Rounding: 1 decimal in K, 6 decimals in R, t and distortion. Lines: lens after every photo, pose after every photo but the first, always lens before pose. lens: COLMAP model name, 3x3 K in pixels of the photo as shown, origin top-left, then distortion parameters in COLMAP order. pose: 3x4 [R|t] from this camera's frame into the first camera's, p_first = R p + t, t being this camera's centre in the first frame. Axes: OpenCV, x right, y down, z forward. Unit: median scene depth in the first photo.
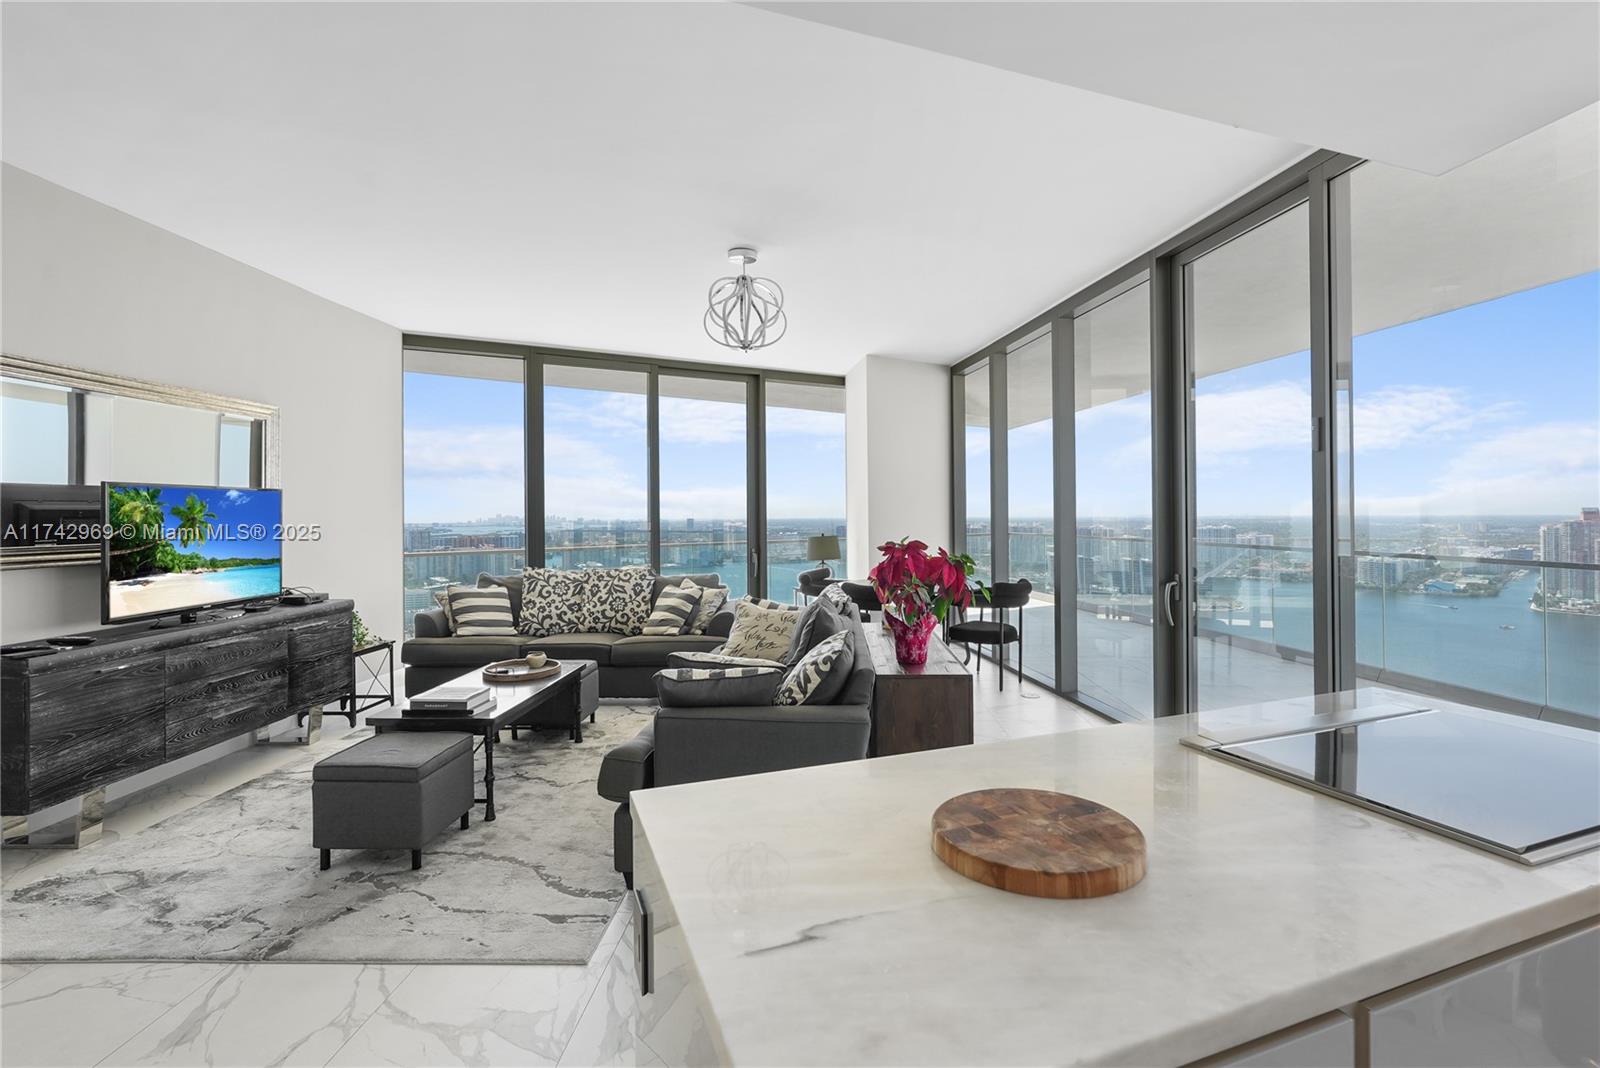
lens RADIAL K [[744.4, 0, 809.0], [0, 744.4, 509.6], [0, 0, 1]] dist [-0.007729, 0.006209]
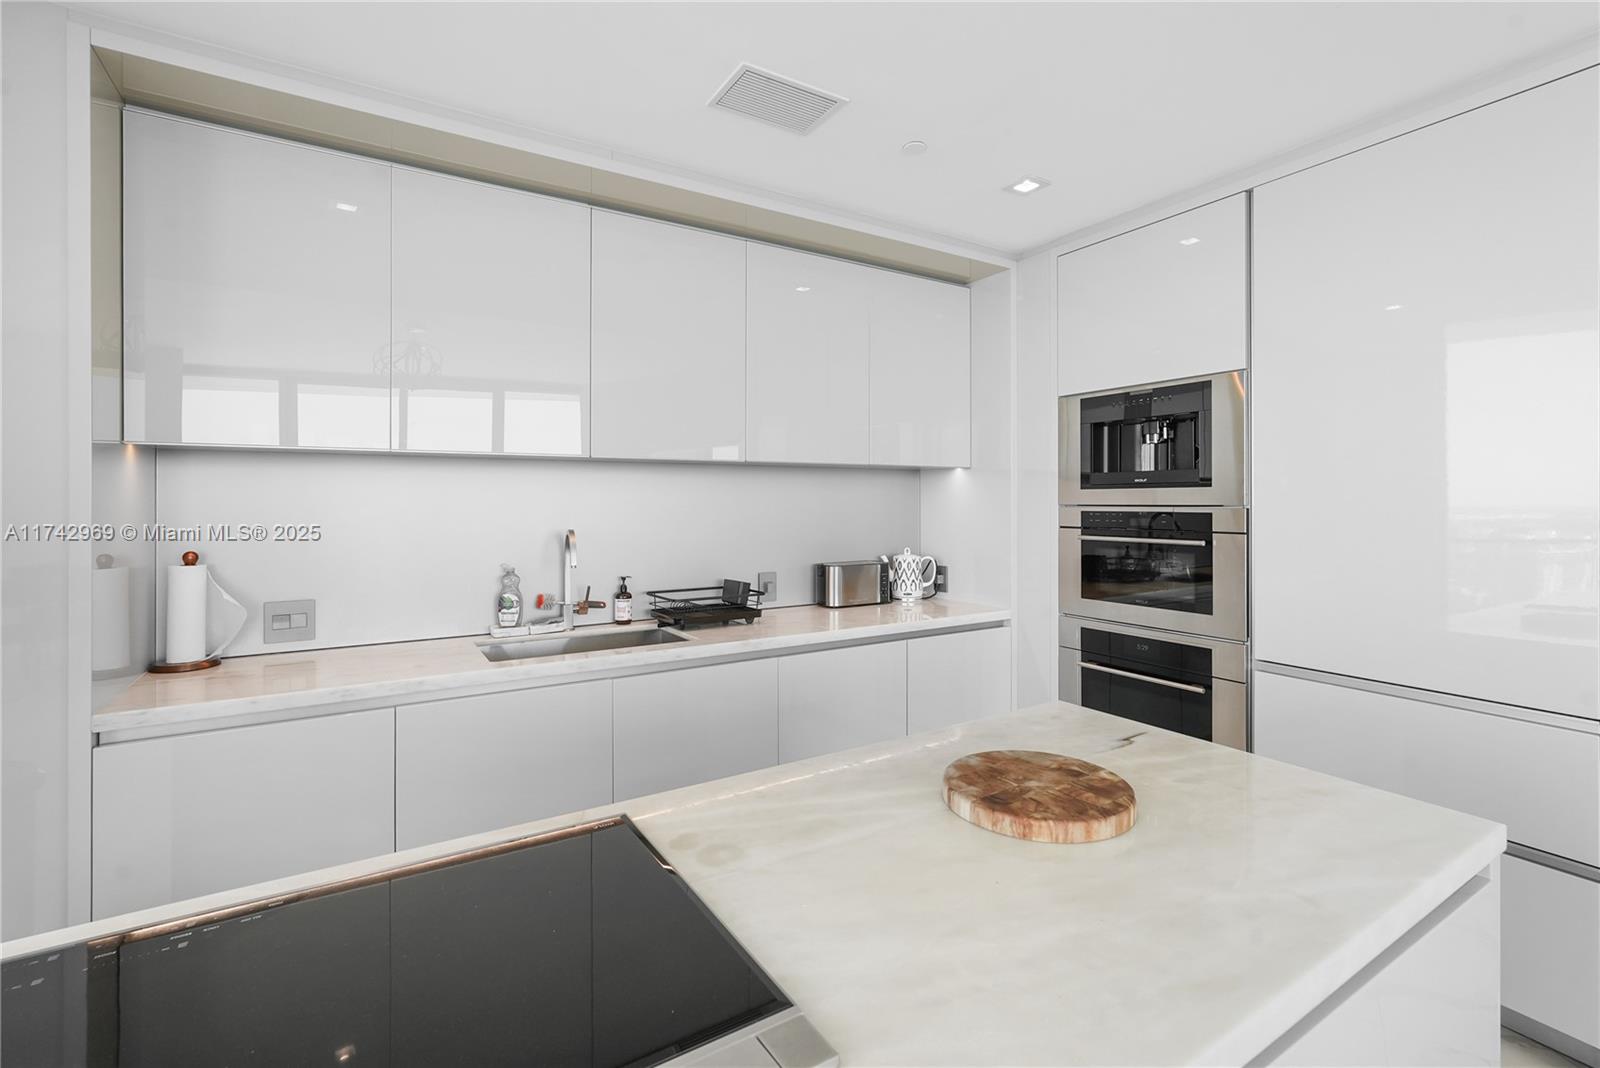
lens RADIAL K [[723.6, 0, 796.0], [0, 723.6, 498.7], [0, 0, 1]] dist [-0.001328, 0.000084]
pose [[-0.981144, 0.008495, -0.193089, 0.190517], [0.010183, 0.999918, -0.007752, 0.001582], [0.193007, -0.009572, -0.981151, 0.441685]]
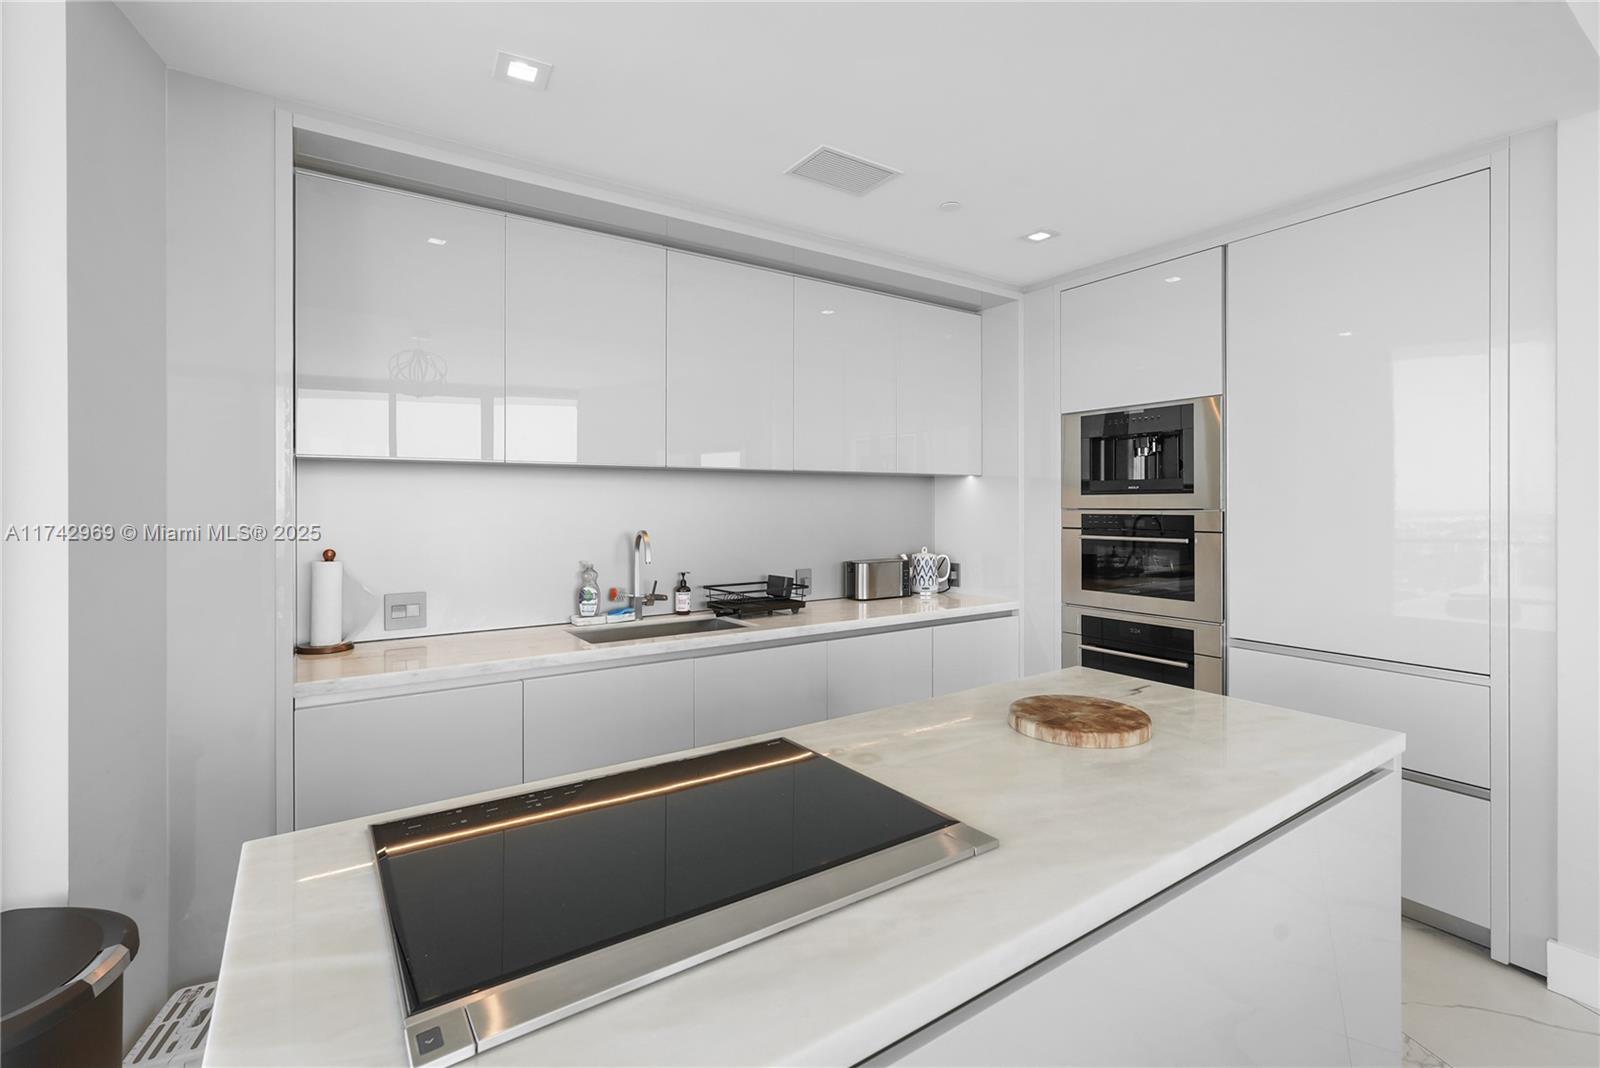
lens RADIAL K [[731.8, 0, 805.4], [0, 731.8, 503.2], [0, 0, 1]] dist [-0.001930, -0.000280]
pose [[-0.970855, 0.008589, -0.239514, 0.263939], [0.010409, 0.999926, -0.006335, 0.000946], [0.239442, -0.008643, -0.970872, 0.511735]]
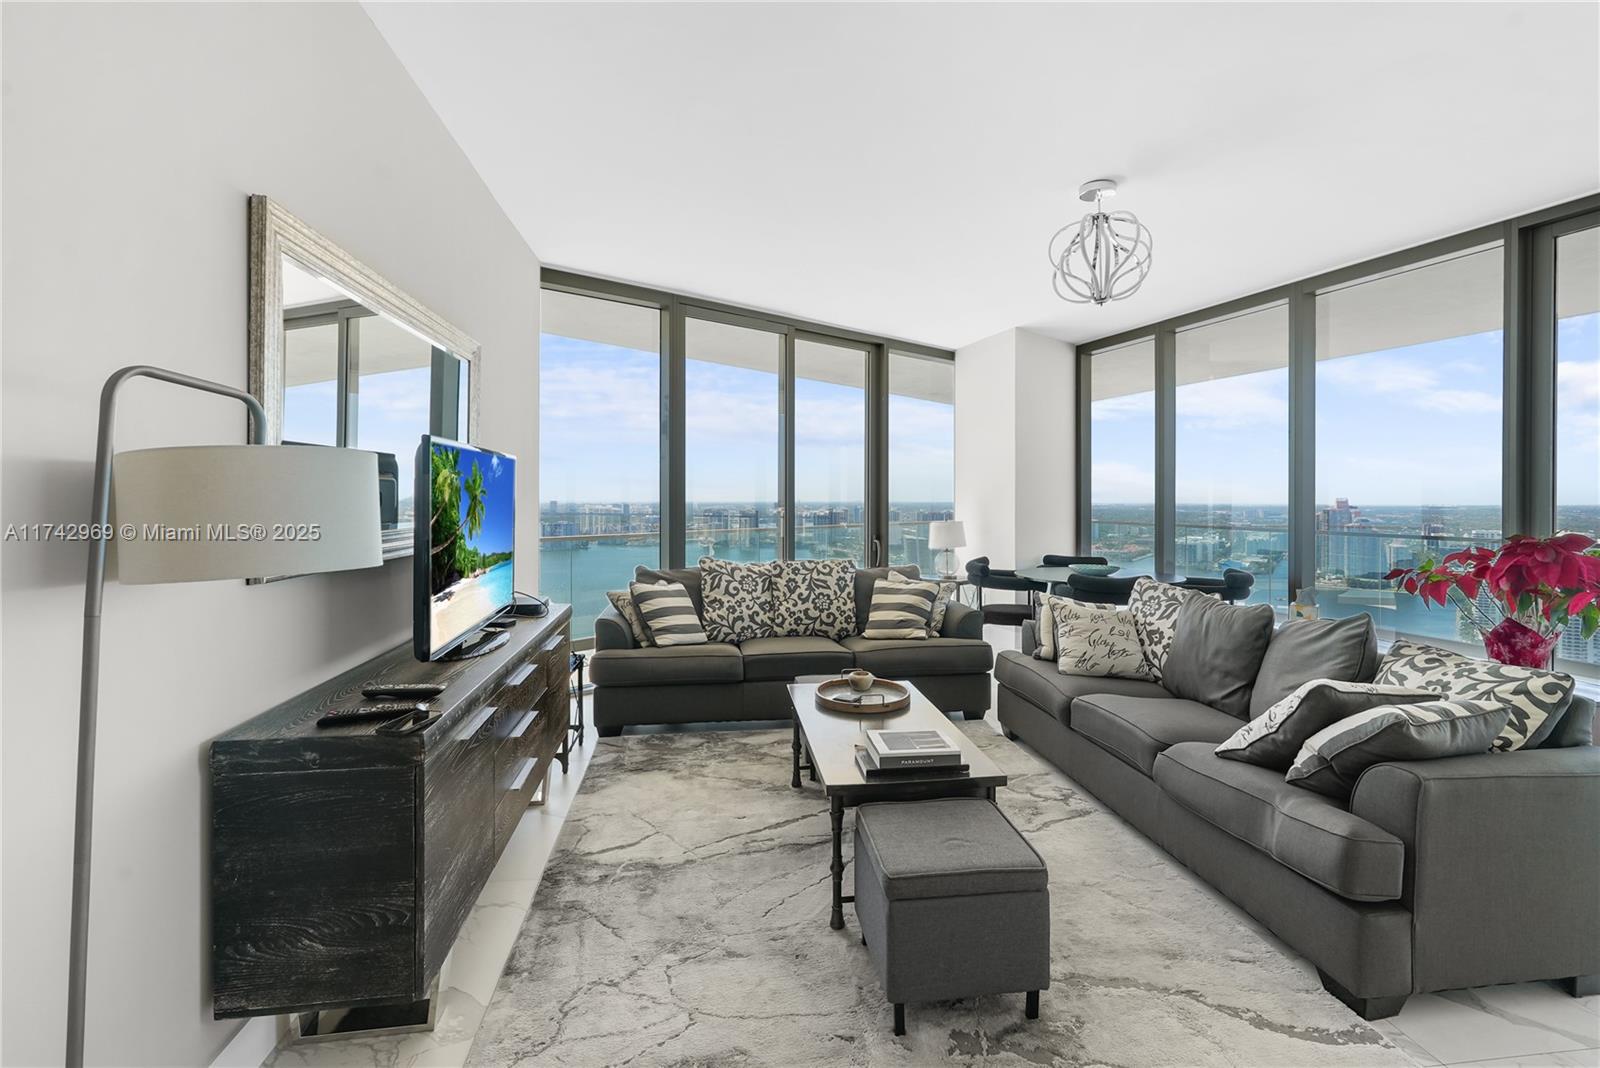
lens RADIAL K [[723.6, 0, 796.0], [0, 723.6, 498.7], [0, 0, 1]] dist [-0.001328, 0.000084]
pose [[0.984705, 0.009247, 0.173982, -0.498856], [-0.010646, 0.999918, 0.007112, 0.004720], [-0.173902, -0.008856, 0.984723, 0.226108]]
